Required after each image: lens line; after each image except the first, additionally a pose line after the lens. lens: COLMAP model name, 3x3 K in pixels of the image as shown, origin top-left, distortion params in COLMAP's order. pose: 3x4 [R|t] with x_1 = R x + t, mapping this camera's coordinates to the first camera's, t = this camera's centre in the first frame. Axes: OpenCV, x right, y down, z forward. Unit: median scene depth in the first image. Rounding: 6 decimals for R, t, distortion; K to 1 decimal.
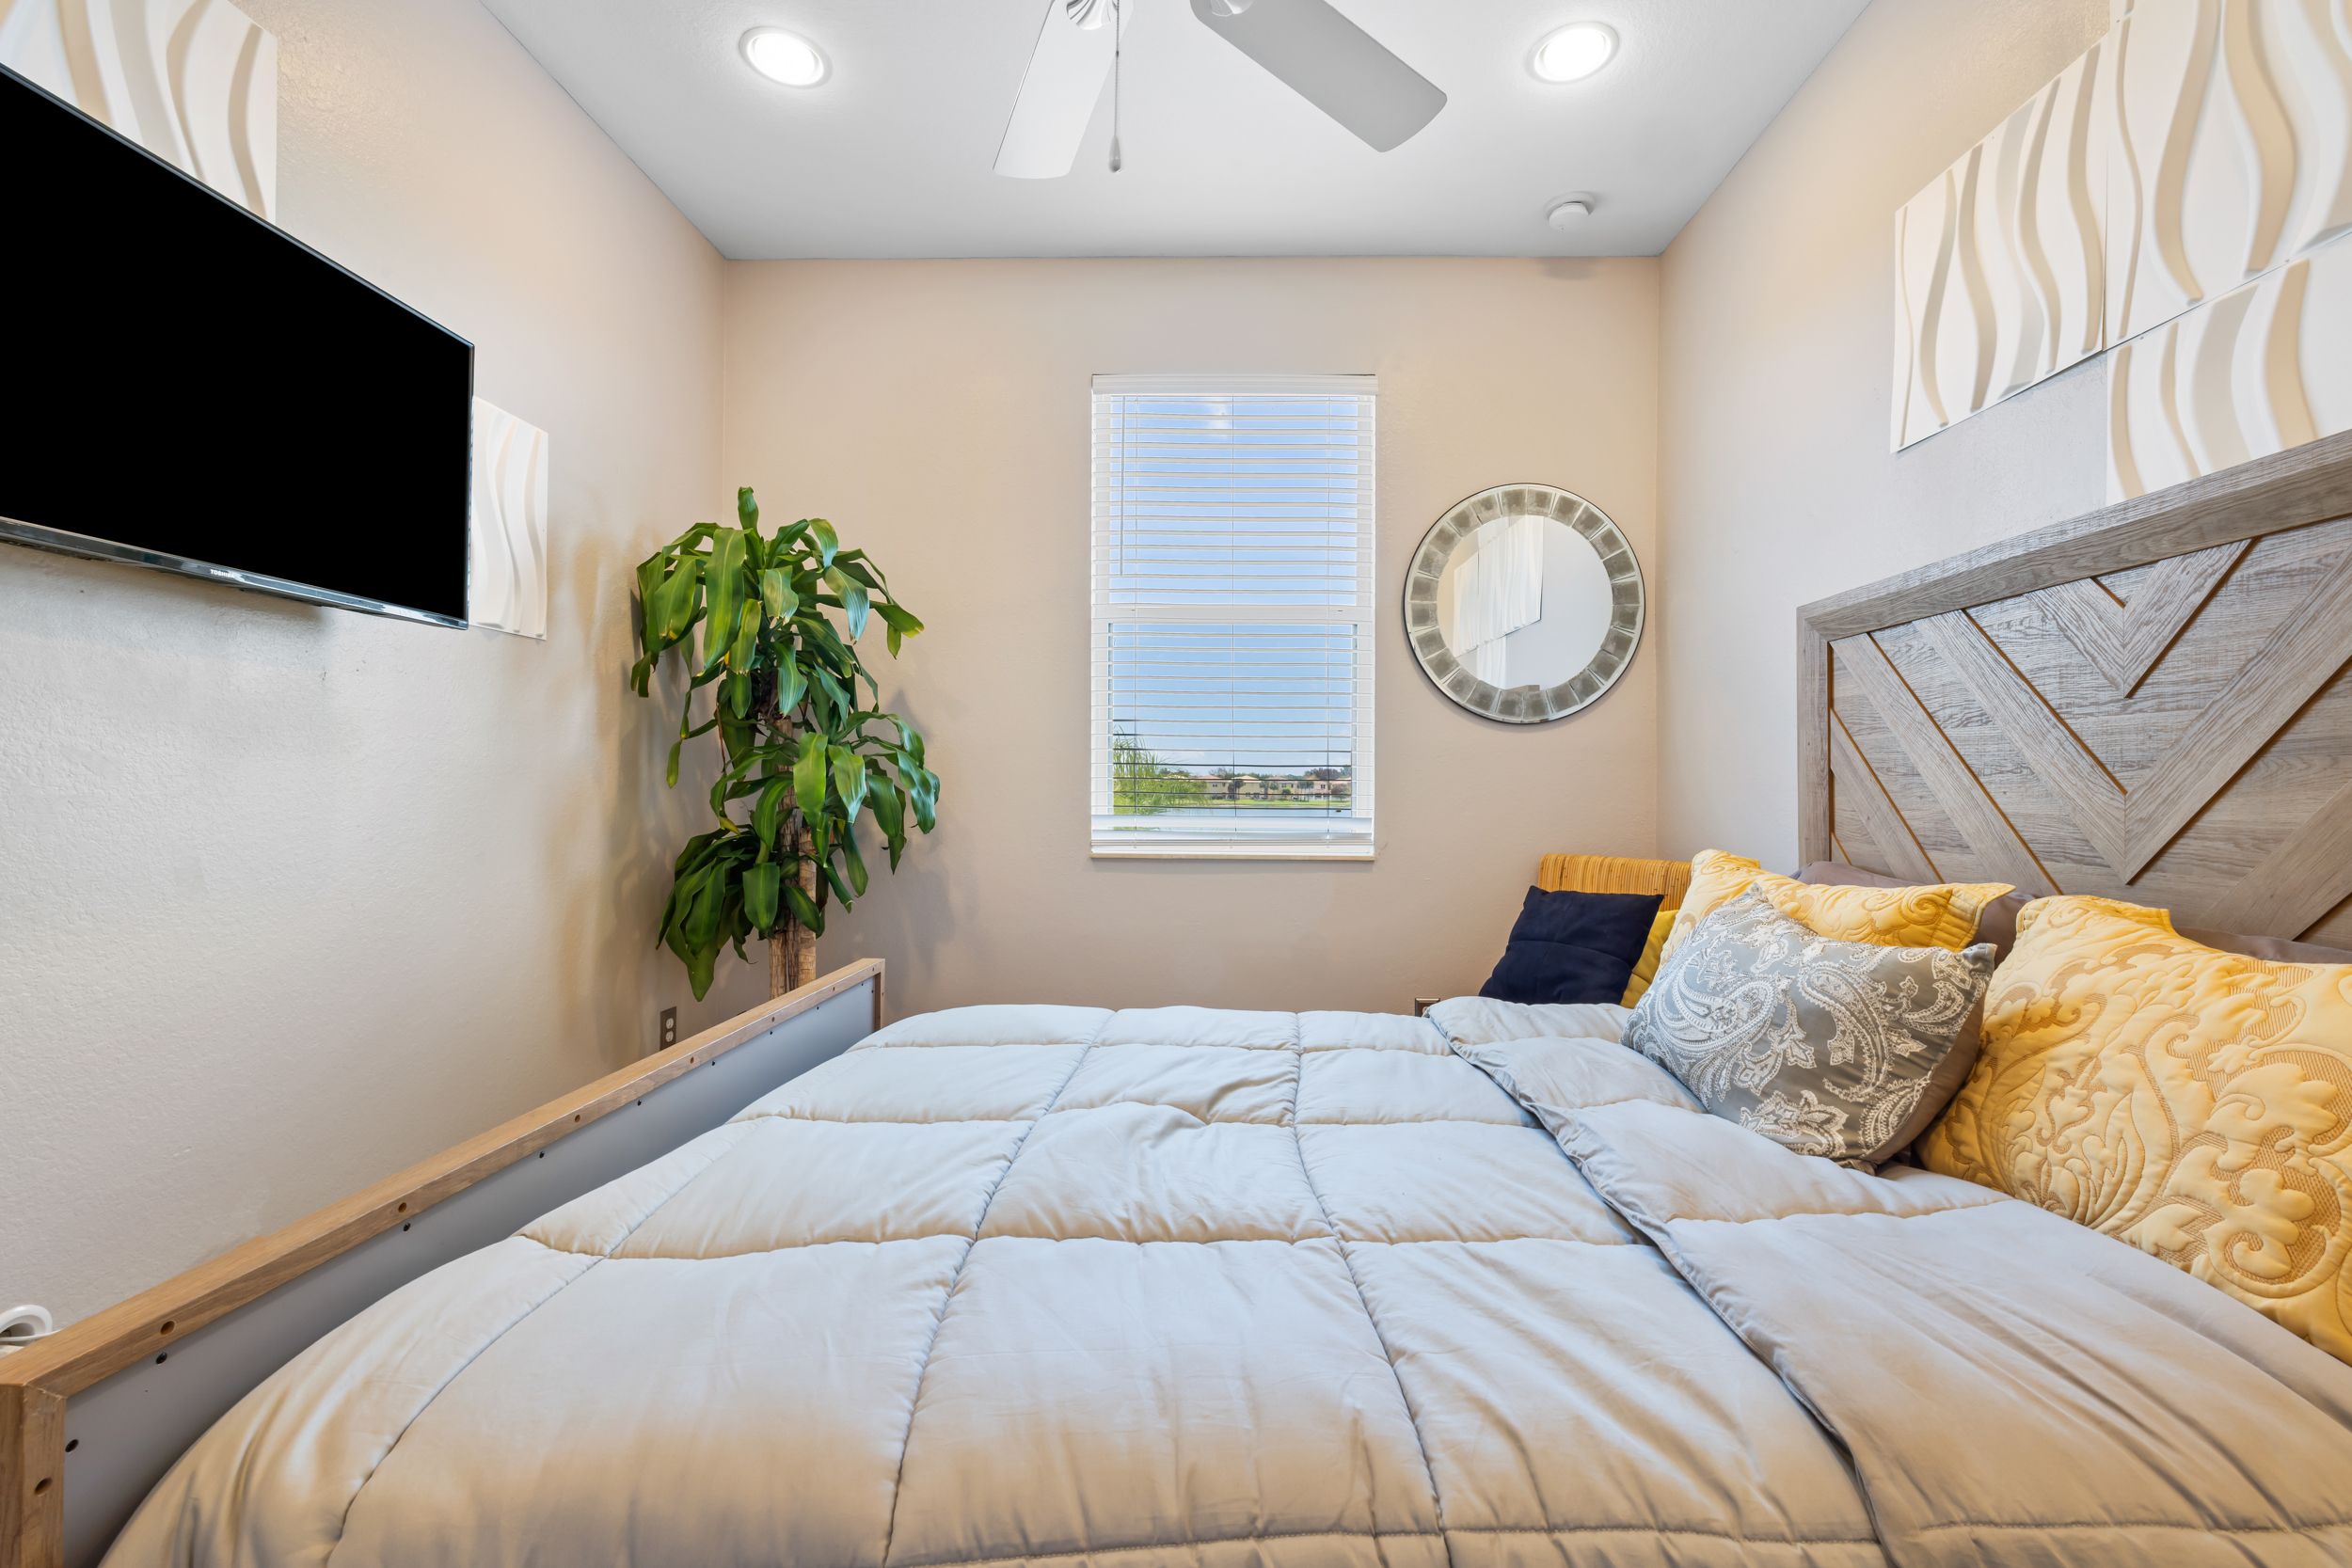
lens RADIAL K [[998.4, 0, 1172.1], [0, 998.4, 762.7], [0, 0, 1]] dist [-0.000228, 0.000606]
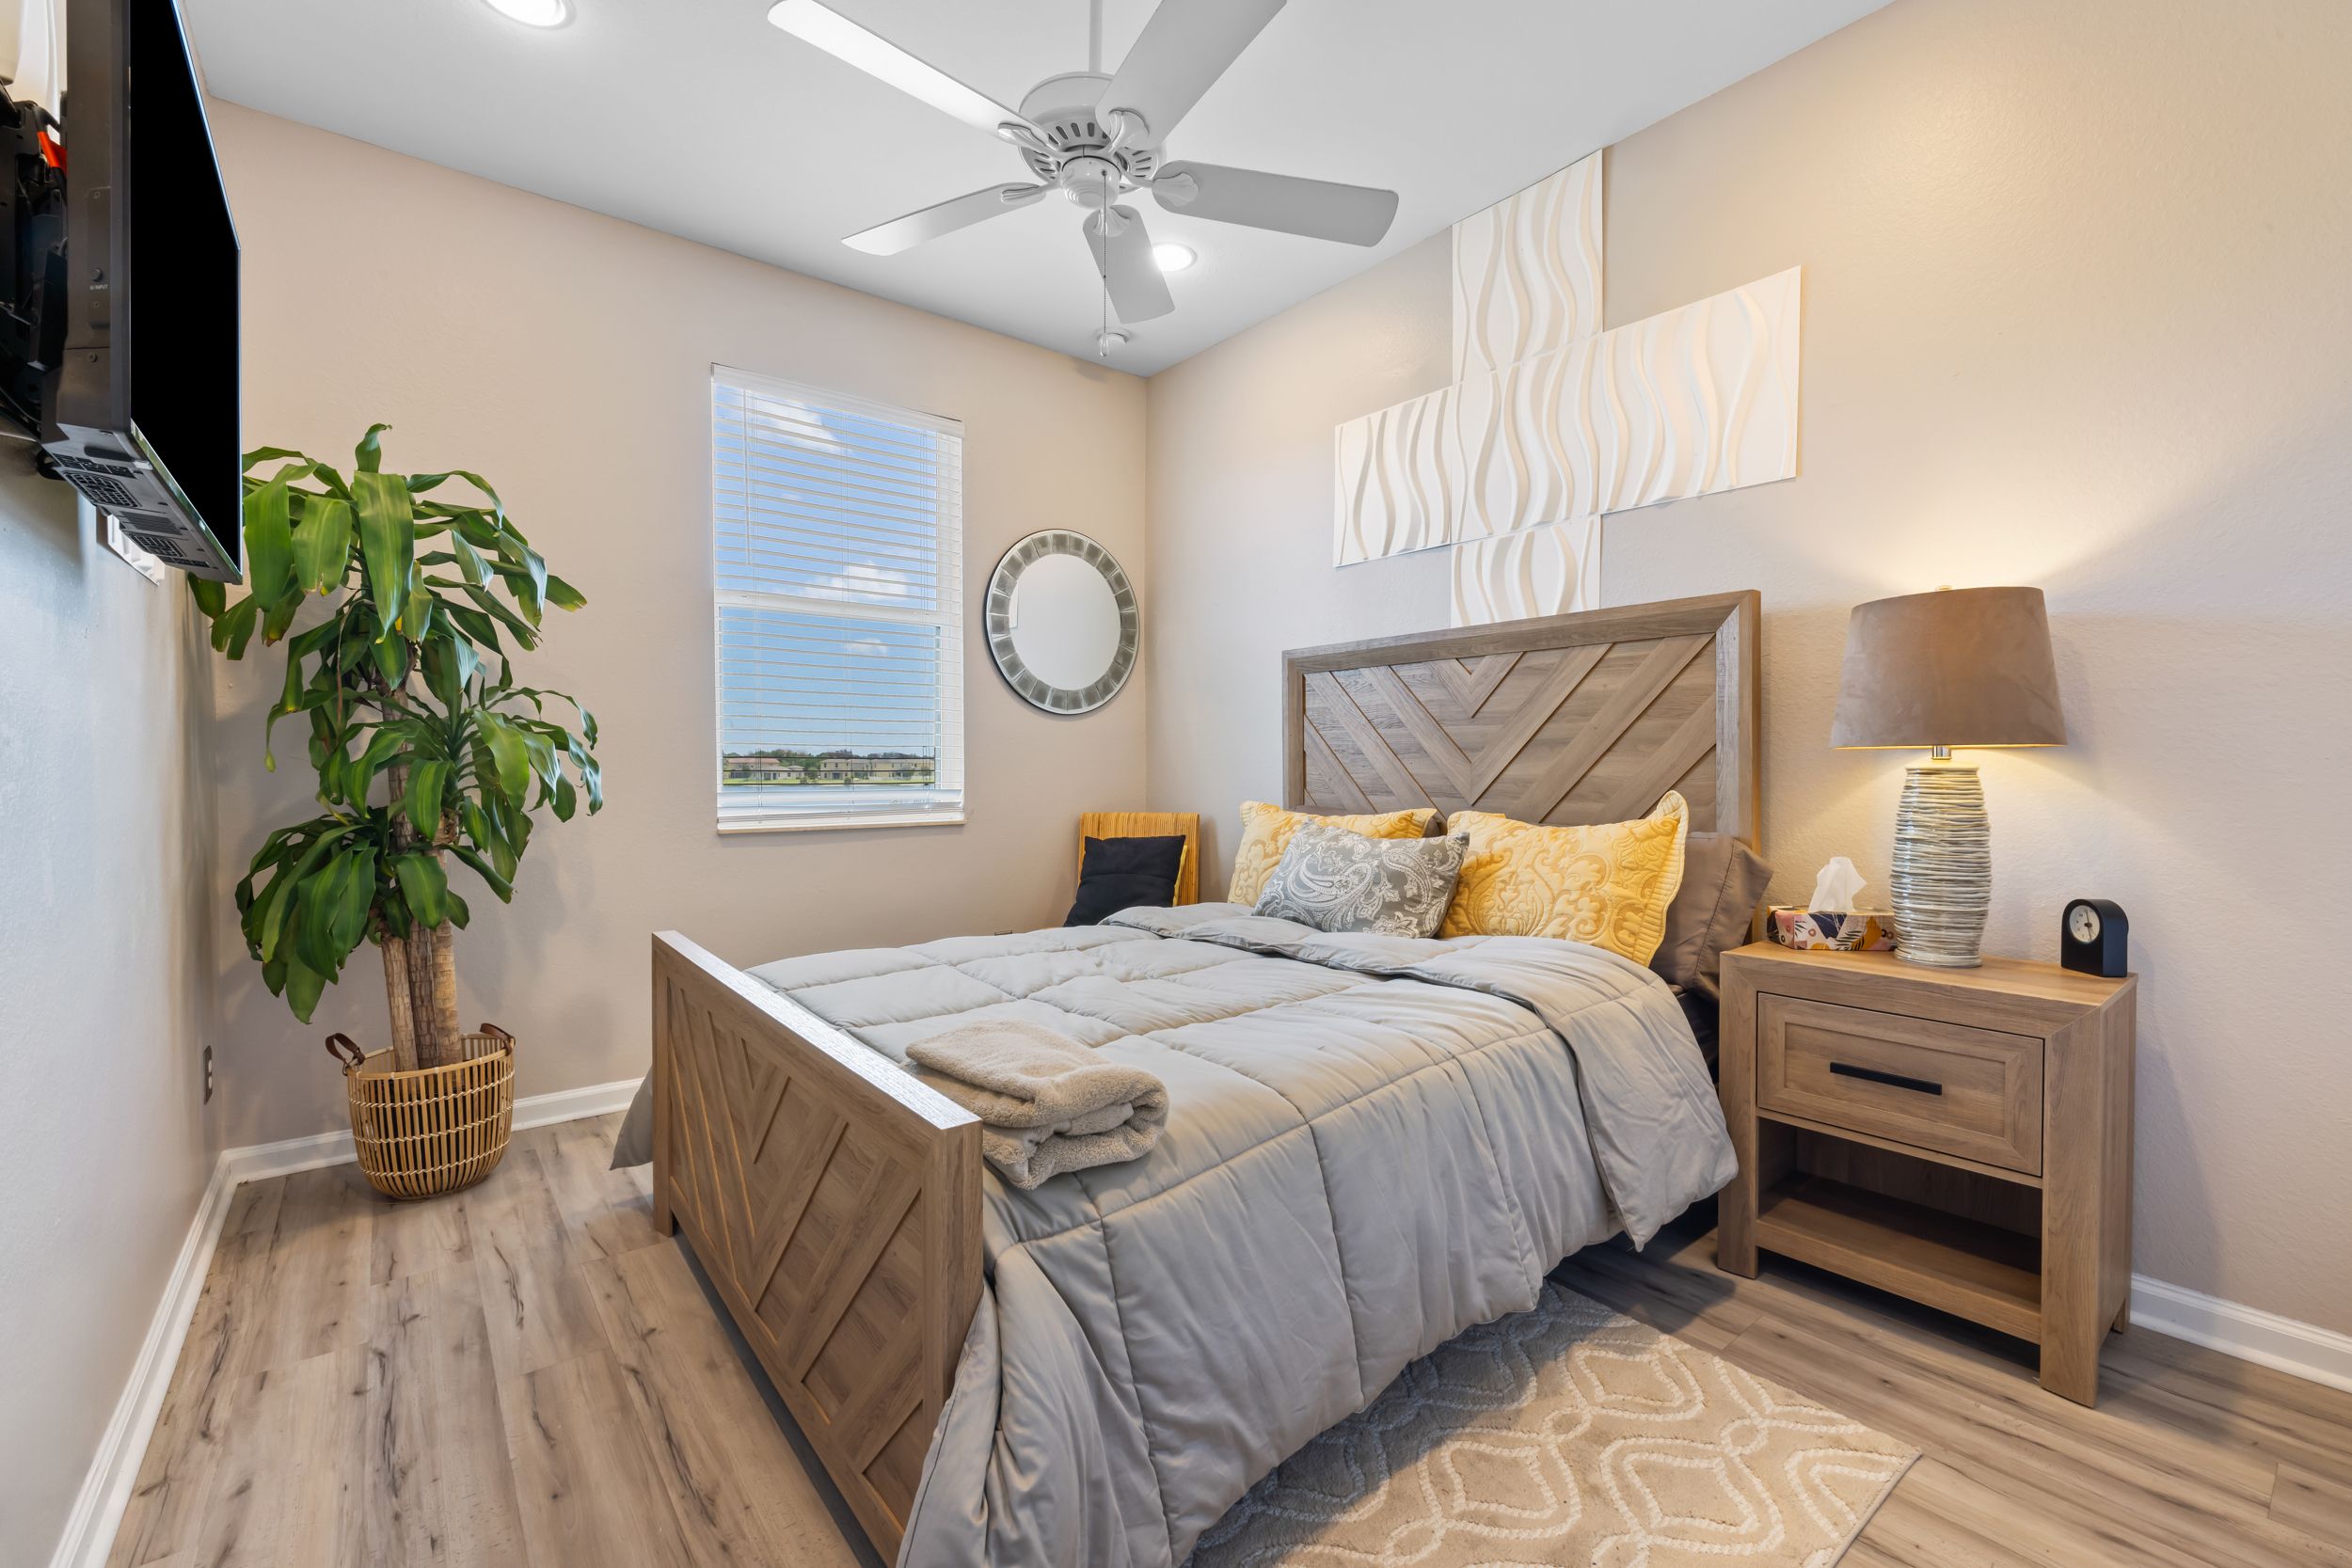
lens RADIAL K [[998.4, 0, 1172.1], [0, 998.4, 762.7], [0, 0, 1]] dist [-0.000228, 0.000606]
pose [[0.763207, -0.006940, 0.646116, -0.719774], [-0.007768, 0.999772, 0.019914, -0.005698], [-0.646107, -0.020217, 0.762979, -0.166984]]
